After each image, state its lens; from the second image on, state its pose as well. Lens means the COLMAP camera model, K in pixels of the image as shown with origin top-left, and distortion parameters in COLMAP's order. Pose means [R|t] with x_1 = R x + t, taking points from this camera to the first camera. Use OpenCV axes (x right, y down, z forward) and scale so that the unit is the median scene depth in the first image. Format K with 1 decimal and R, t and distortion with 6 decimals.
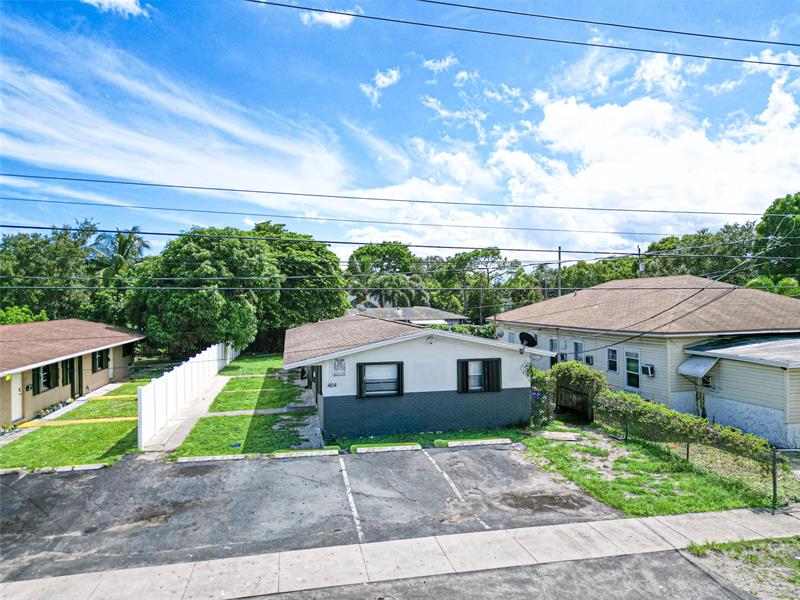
lens RADIAL K [[565.6, 0, 399.2], [0, 565.6, 302.6], [0, 0, 1]] dist [0.055390, -0.045756]
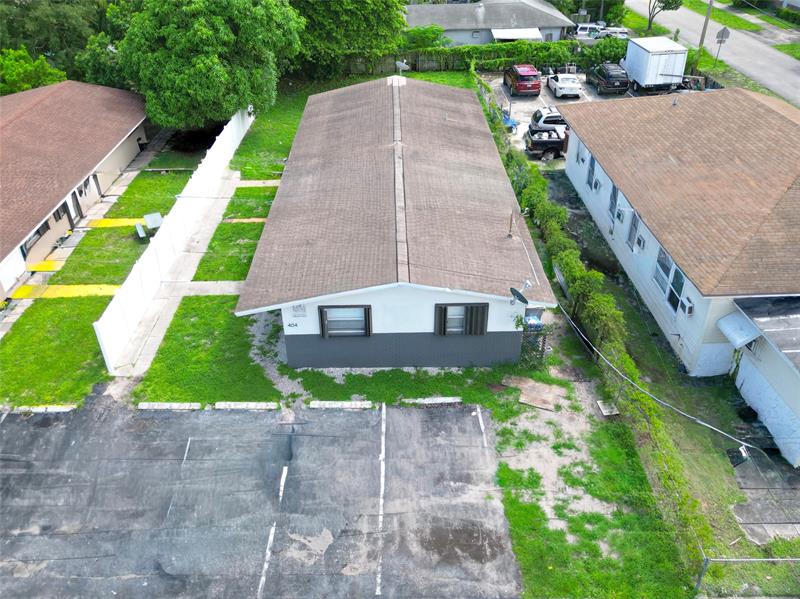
lens RADIAL K [[659.9, 0, 384.6], [0, 659.9, 288.6], [0, 0, 1]] dist [0.060437, -0.059372]
pose [[0.980031, 0.099869, -0.171943, 0.186724], [0.007514, 0.845503, 0.533918, -0.430480], [0.198701, -0.524548, 0.827869, 0.157208]]
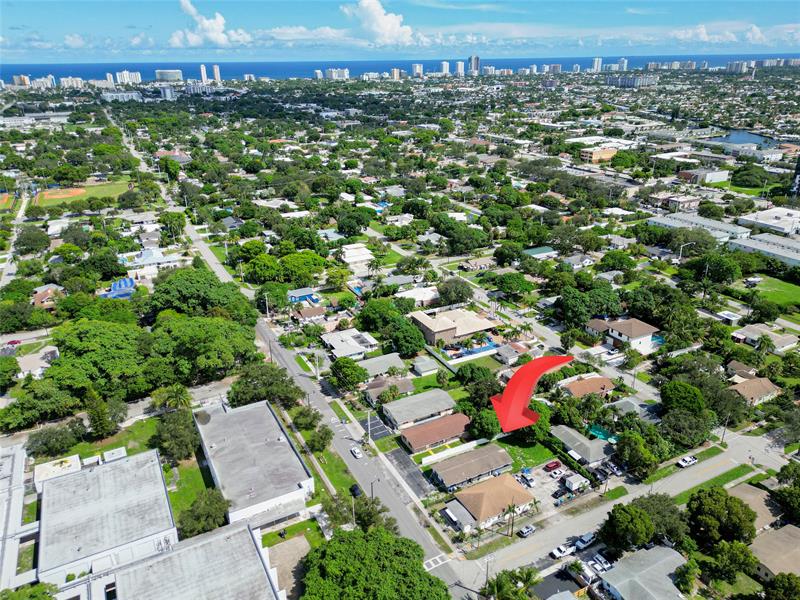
lens RADIAL K [[587.1, 0, 404.6], [0, 587.1, 300.2], [0, 0, 1]] dist [0.064646, -0.060253]
pose [[0.285623, 0.373877, -0.882403, 5.825454], [-0.001788, 0.920967, 0.389638, -4.989090], [0.958341, -0.109712, 0.263717, -1.270478]]
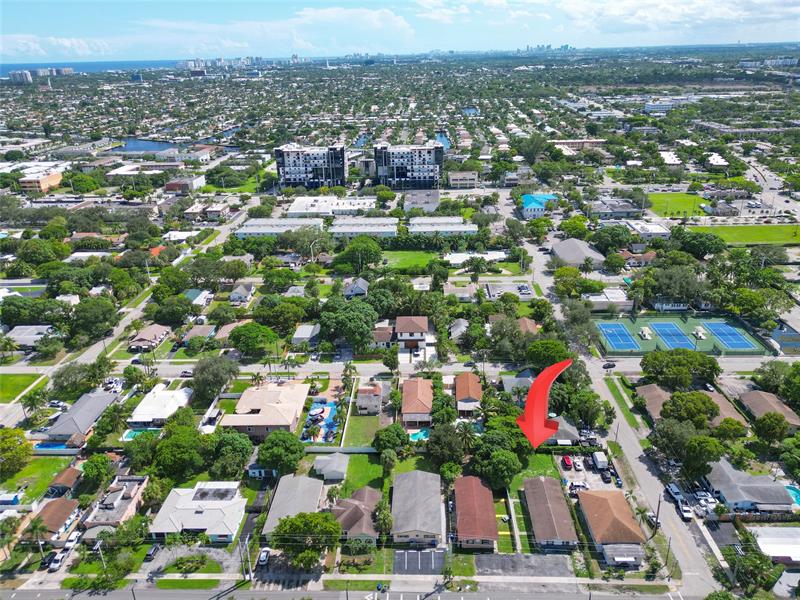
lens RADIAL K [[601.4, 0, 400.0], [0, 601.4, 300.0], [0, 0, 1]] dist [0.060076, -0.054192]
pose [[0.972507, 0.075988, -0.220125, -0.370340], [0.012311, 0.927165, 0.374450, -4.908210], [0.232546, -0.366865, 0.900740, -4.538608]]
